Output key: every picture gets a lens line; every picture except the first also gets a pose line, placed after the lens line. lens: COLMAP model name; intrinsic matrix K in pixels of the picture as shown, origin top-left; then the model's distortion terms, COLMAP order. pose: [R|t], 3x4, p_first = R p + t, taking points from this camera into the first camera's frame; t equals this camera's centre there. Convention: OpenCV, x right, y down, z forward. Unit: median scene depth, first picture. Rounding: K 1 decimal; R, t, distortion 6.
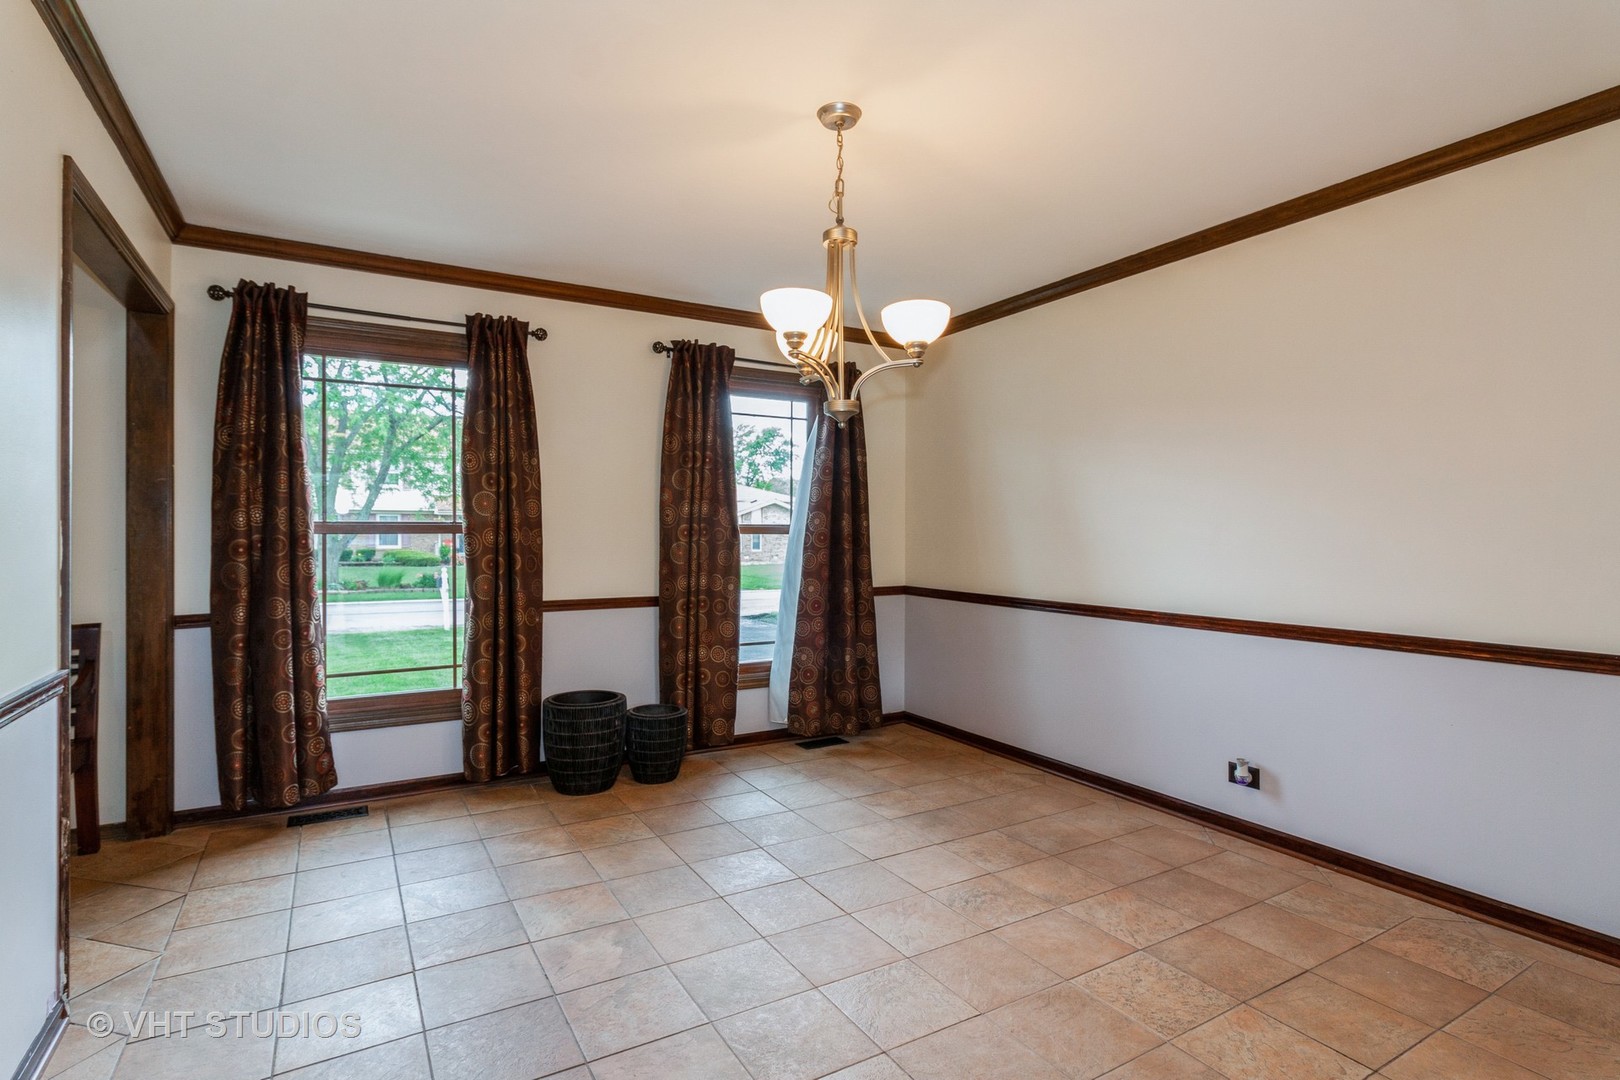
lens RADIAL K [[812.6, 0, 811.7], [0, 812.6, 535.6], [0, 0, 1]] dist [-0.002144, -0.000331]
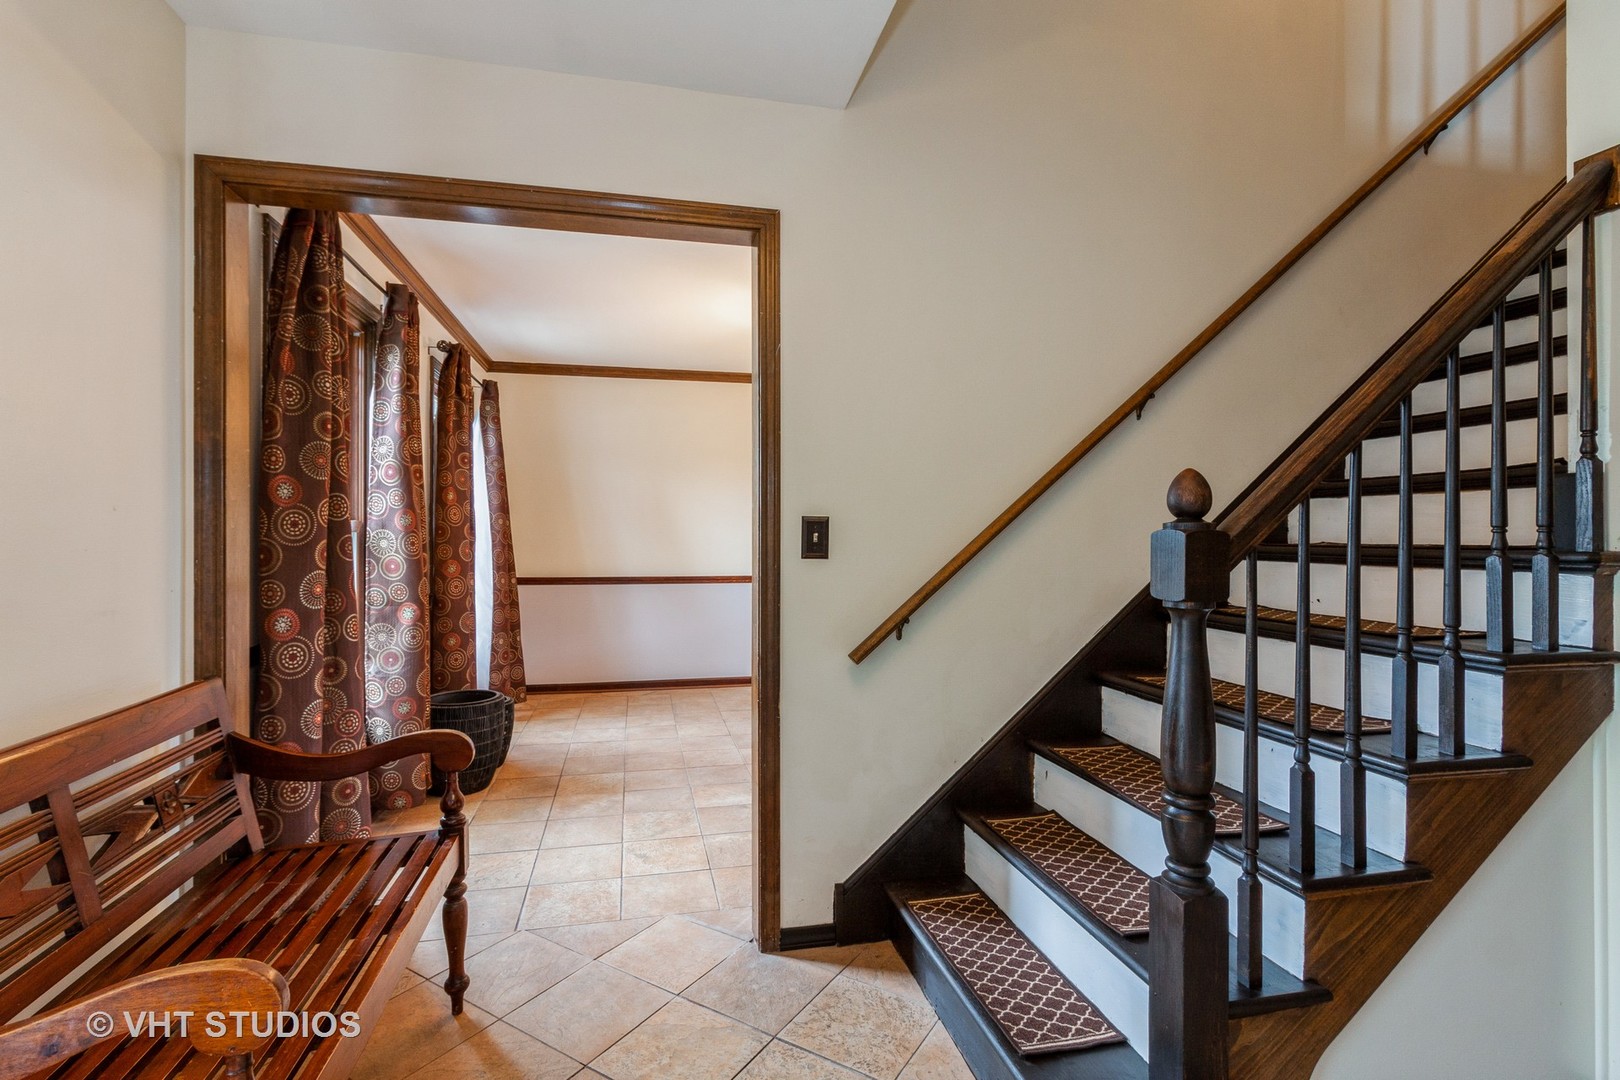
lens RADIAL K [[763.3, 0, 808.7], [0, 763.3, 536.5], [0, 0, 1]] dist [0.001267, 0.000175]
pose [[0.299005, -0.000535, 0.954251, -1.213126], [0.000991, 0.999999, 0.000250, 0.001805], [-0.954251, 0.000871, 0.299006, 0.359025]]
